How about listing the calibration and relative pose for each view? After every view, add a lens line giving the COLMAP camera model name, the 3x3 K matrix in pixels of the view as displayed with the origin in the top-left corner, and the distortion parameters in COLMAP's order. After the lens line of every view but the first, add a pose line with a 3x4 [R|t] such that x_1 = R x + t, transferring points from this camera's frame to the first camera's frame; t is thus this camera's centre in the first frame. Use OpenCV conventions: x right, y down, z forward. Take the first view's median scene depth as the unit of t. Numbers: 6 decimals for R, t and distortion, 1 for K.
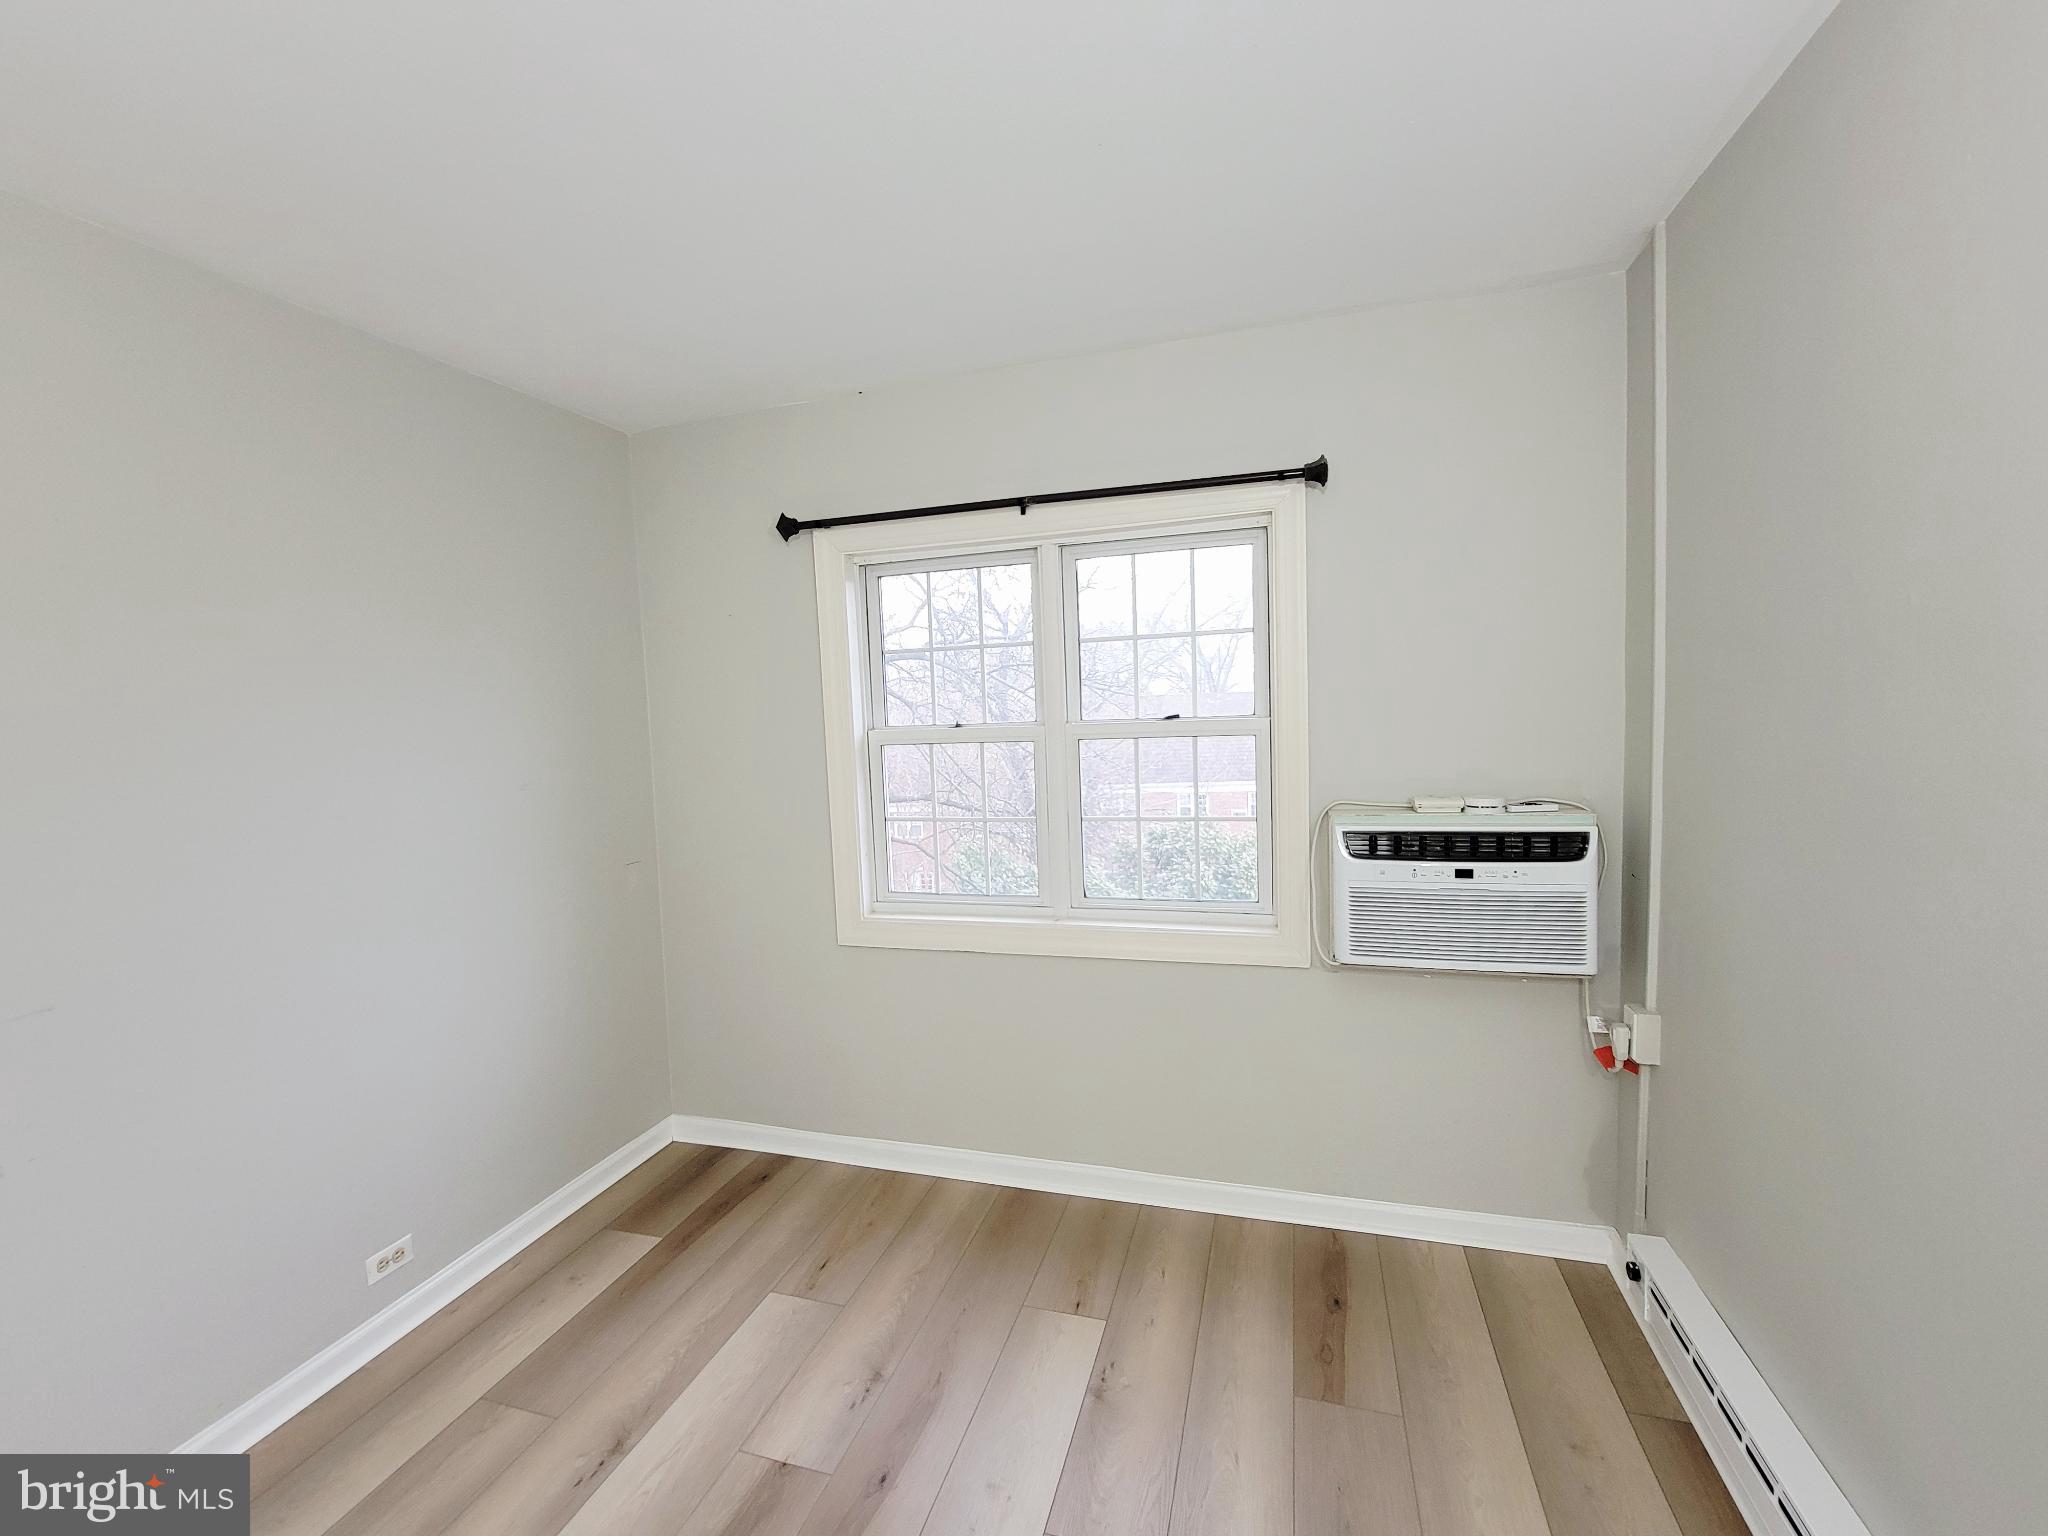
lens RADIAL K [[833.8, 0, 1041.2], [0, 833.8, 774.3], [0, 0, 1]] dist [-0.003634, 0.000491]
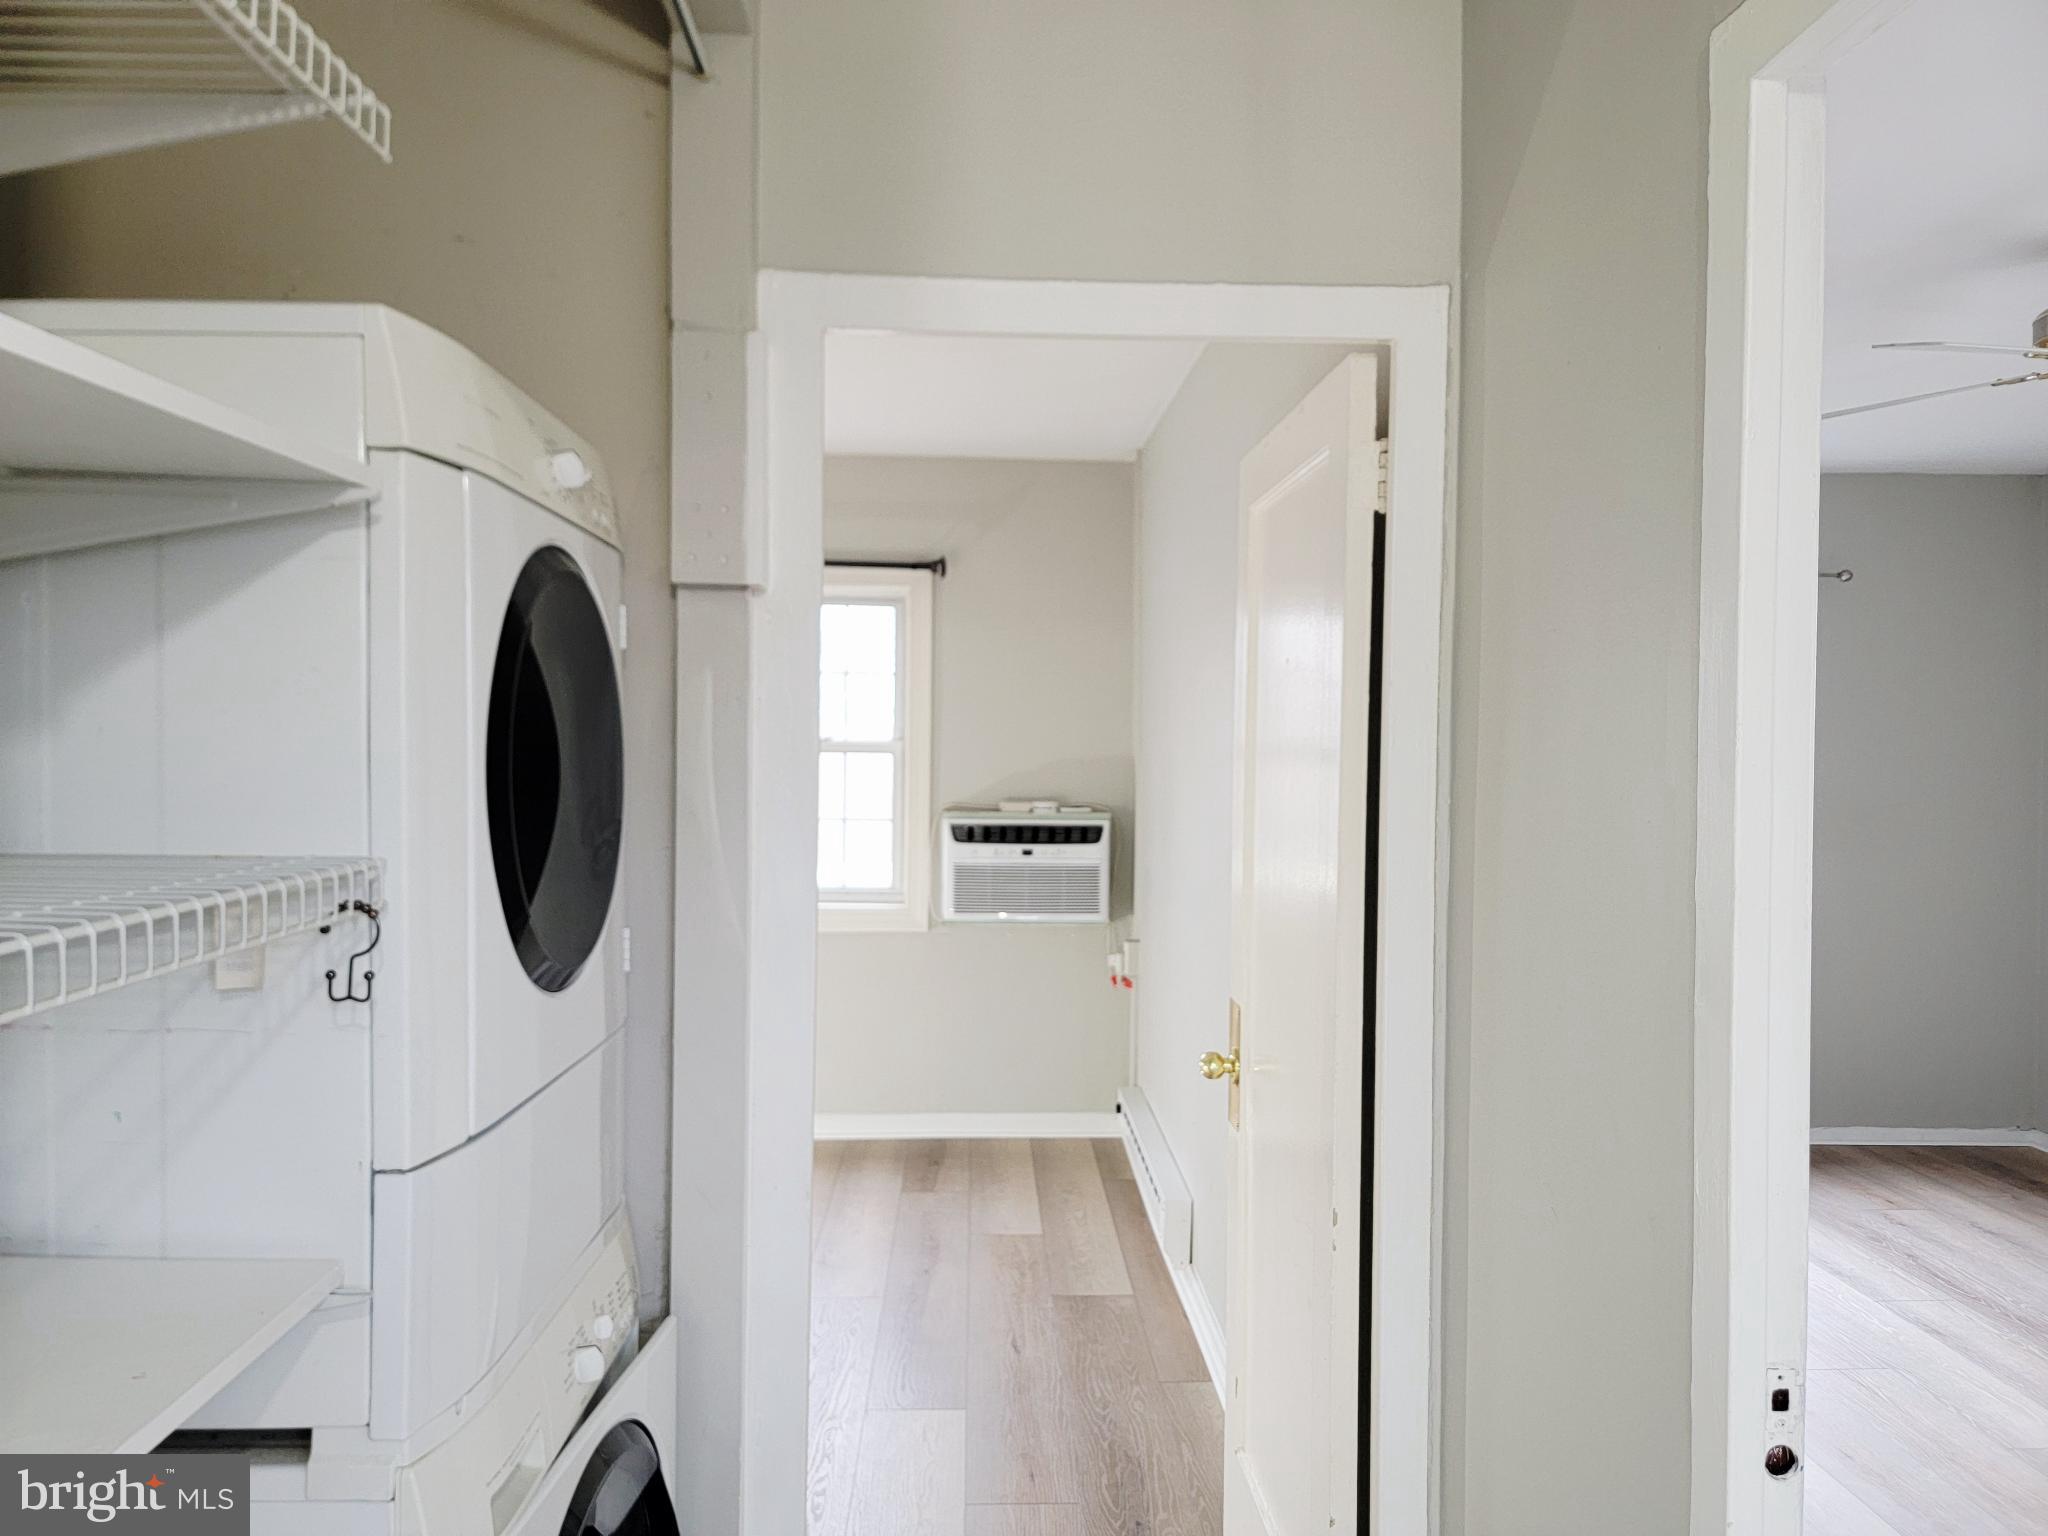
lens RADIAL K [[1448.3, 0, 1062.5], [0, 1448.3, 768.4], [0, 0, 1]] dist [0.060067, -0.059167]
pose [[0.935464, 0.046445, 0.350357, -0.285577], [-0.019418, 0.996584, -0.080265, 0.152231], [-0.352888, 0.068282, 0.933171, -1.211744]]
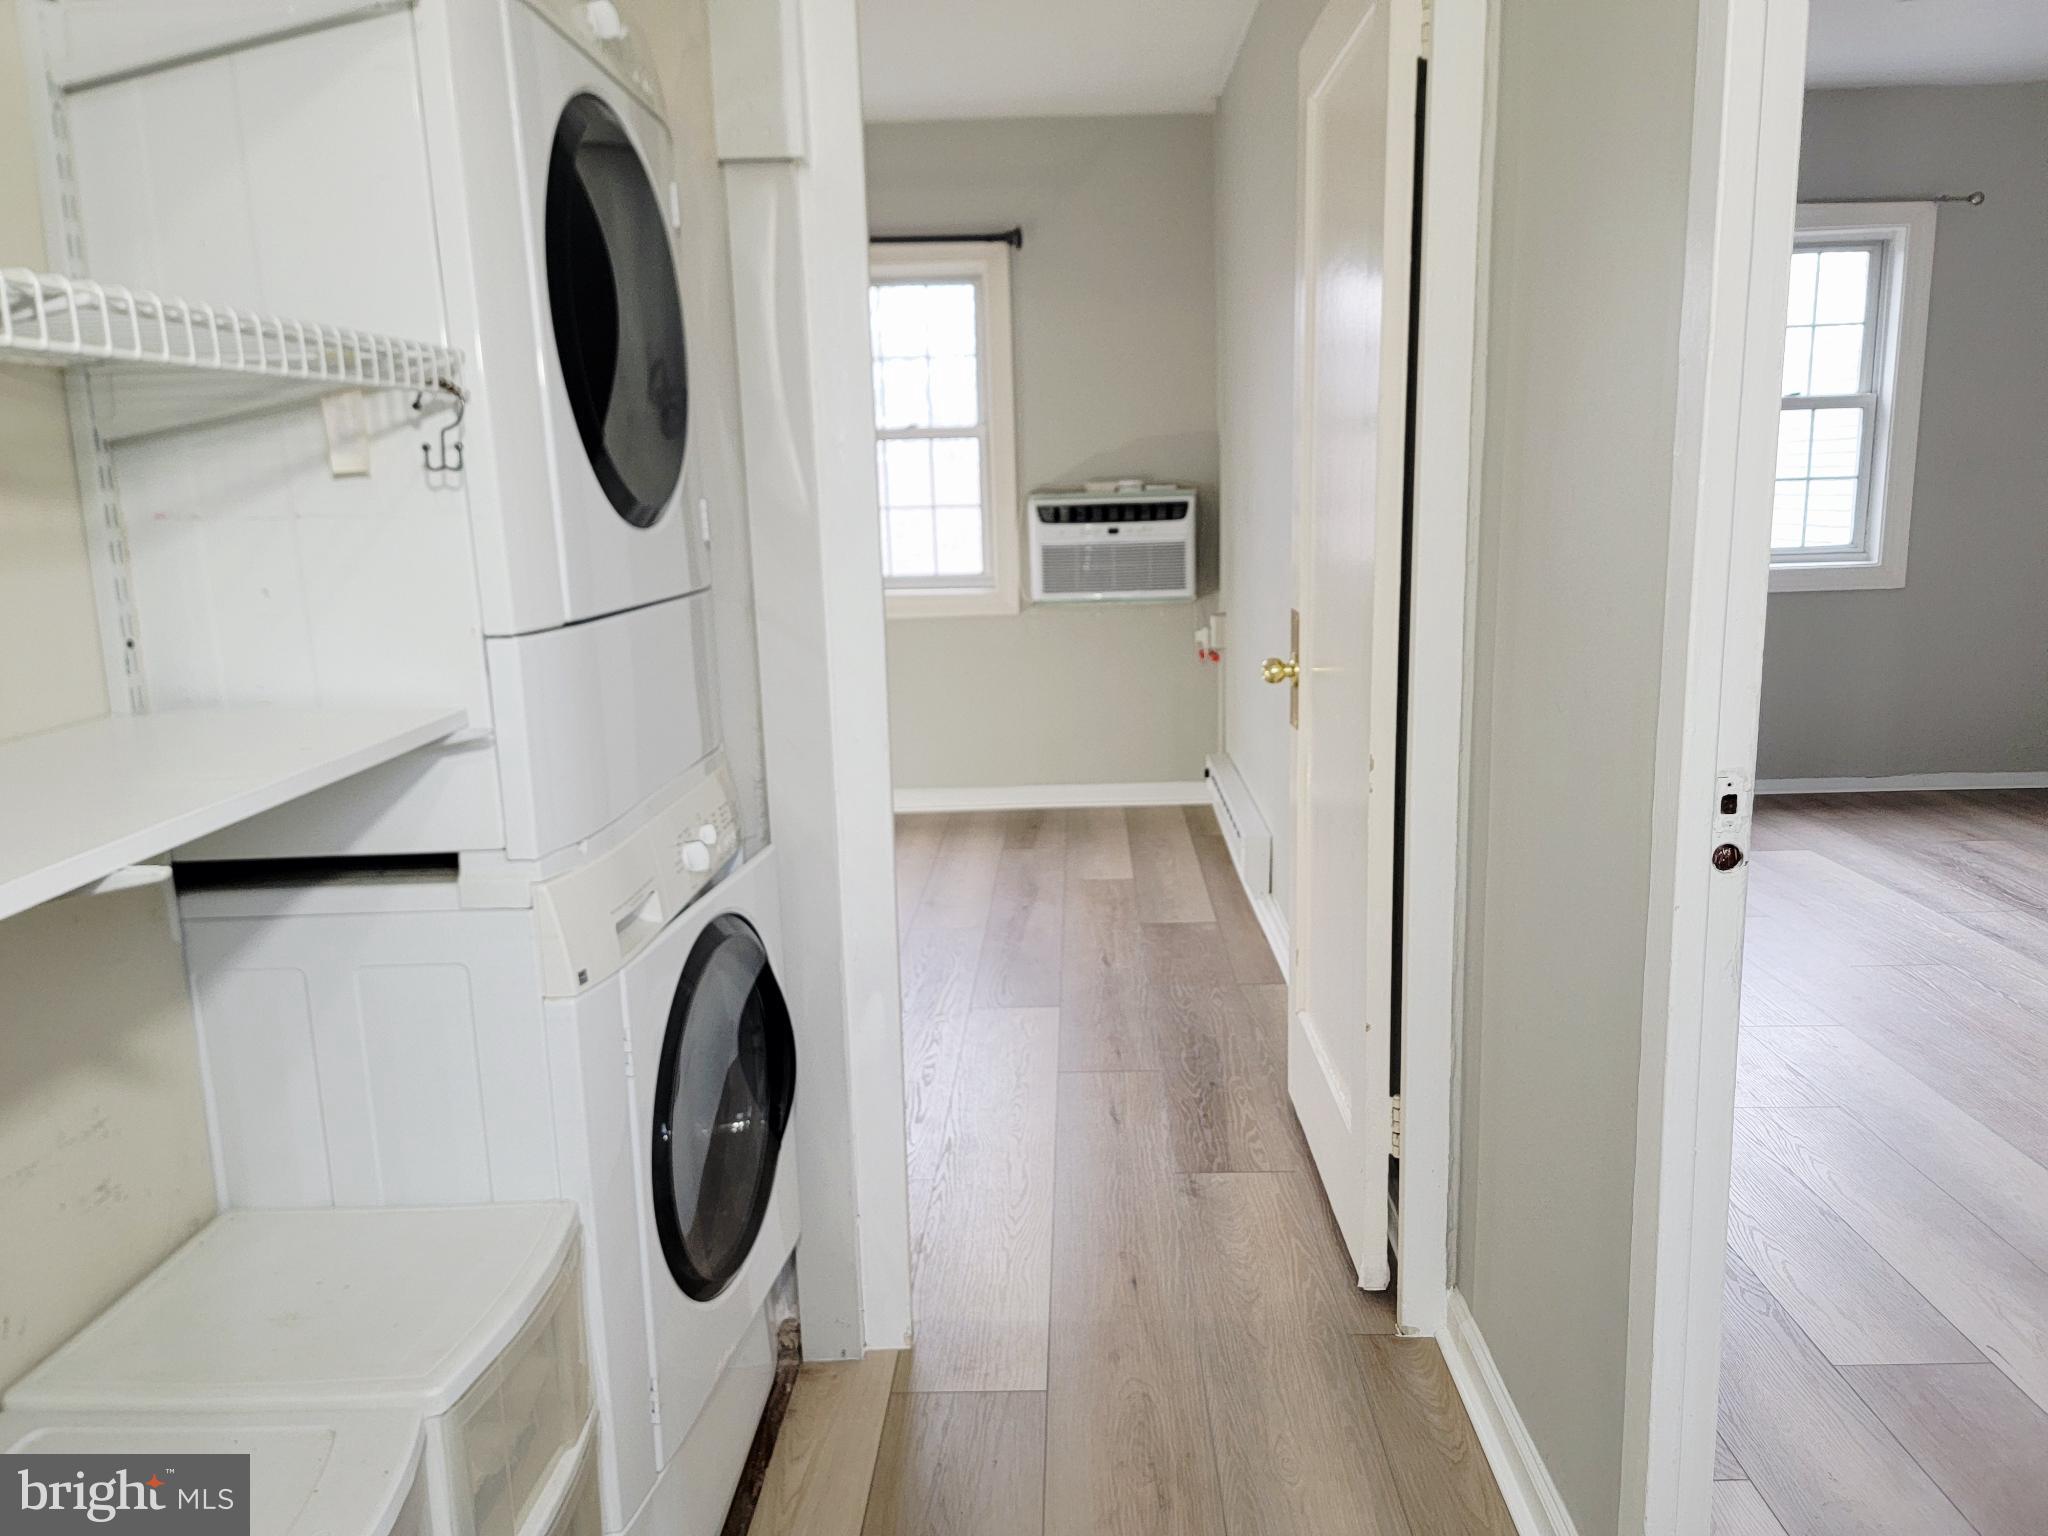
lens RADIAL K [[1448.3, 0, 1071.4], [0, 1448.3, 755.9], [0, 0, 1]] dist [0.060067, -0.059167]
pose [[0.957582, -0.036271, 0.285867, -0.270124], [0.010277, 0.995714, 0.091910, 0.242956], [-0.287976, -0.085074, 0.953851, -1.267405]]
